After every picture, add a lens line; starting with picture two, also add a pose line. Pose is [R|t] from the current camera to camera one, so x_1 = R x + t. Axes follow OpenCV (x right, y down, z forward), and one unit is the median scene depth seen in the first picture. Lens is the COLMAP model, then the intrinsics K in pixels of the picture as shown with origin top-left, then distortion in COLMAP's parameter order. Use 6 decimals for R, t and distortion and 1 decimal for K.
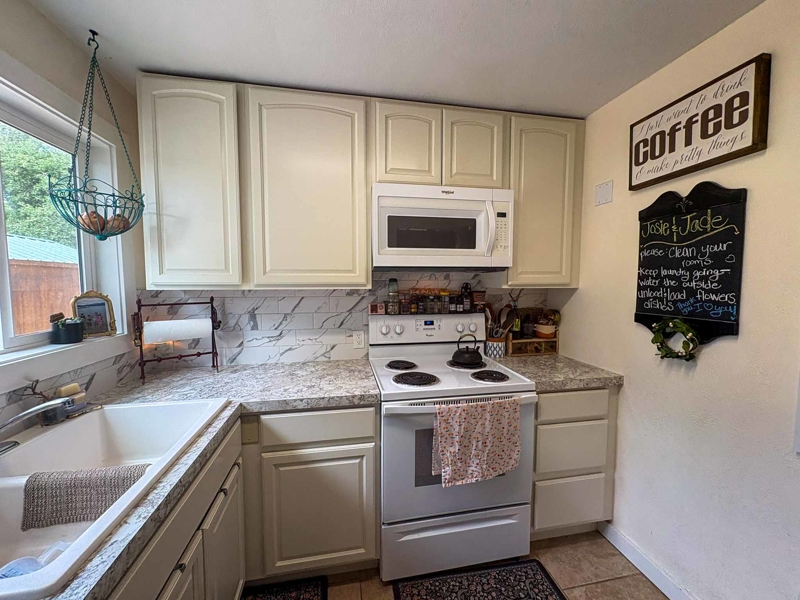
lens RADIAL K [[318.0, 0, 400.8], [0, 318.0, 301.1], [0, 0, 1]] dist [0.000838, 0.000088]
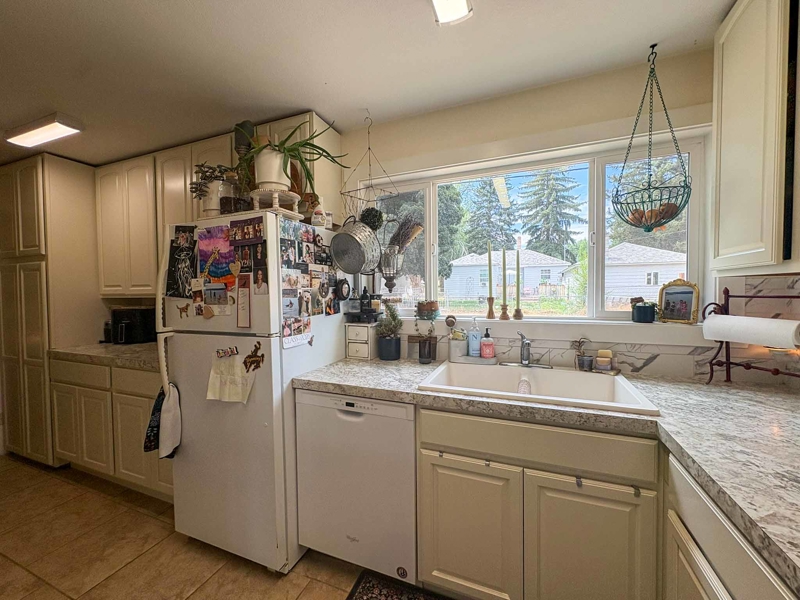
lens RADIAL K [[318.0, 0, 401.6], [0, 318.0, 299.9], [0, 0, 1]] dist [0.000838, 0.000088]
pose [[-0.539986, 0.028397, -0.841195, 0.412156], [-0.044474, 0.997072, 0.062208, 0.011155], [0.840498, 0.071003, -0.537142, 0.796755]]
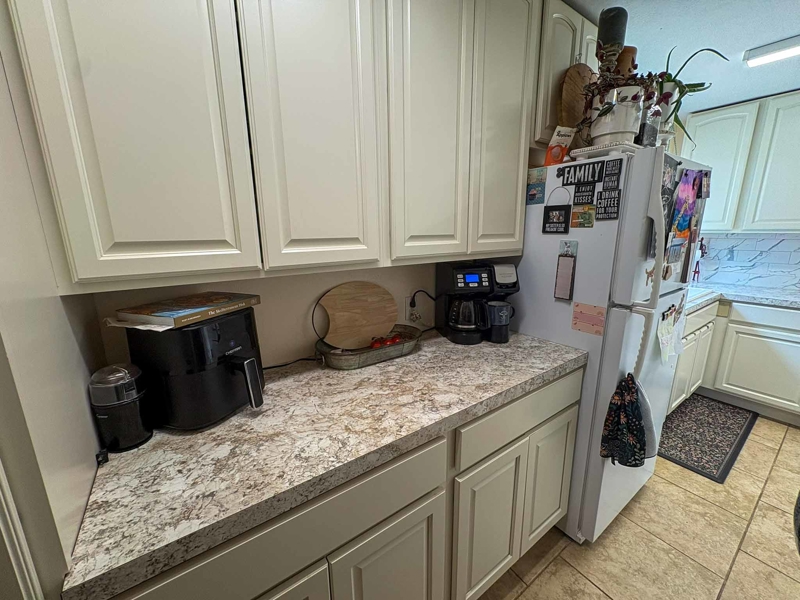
lens RADIAL K [[318.0, 0, 402.4], [0, 318.0, 299.8], [0, 0, 1]] dist [0.000838, 0.000088]
pose [[0.404902, 0.194250, -0.893488, 0.389420], [-0.051912, 0.980481, 0.189638, 0.088341], [0.912885, -0.030402, 0.407082, -1.367230]]
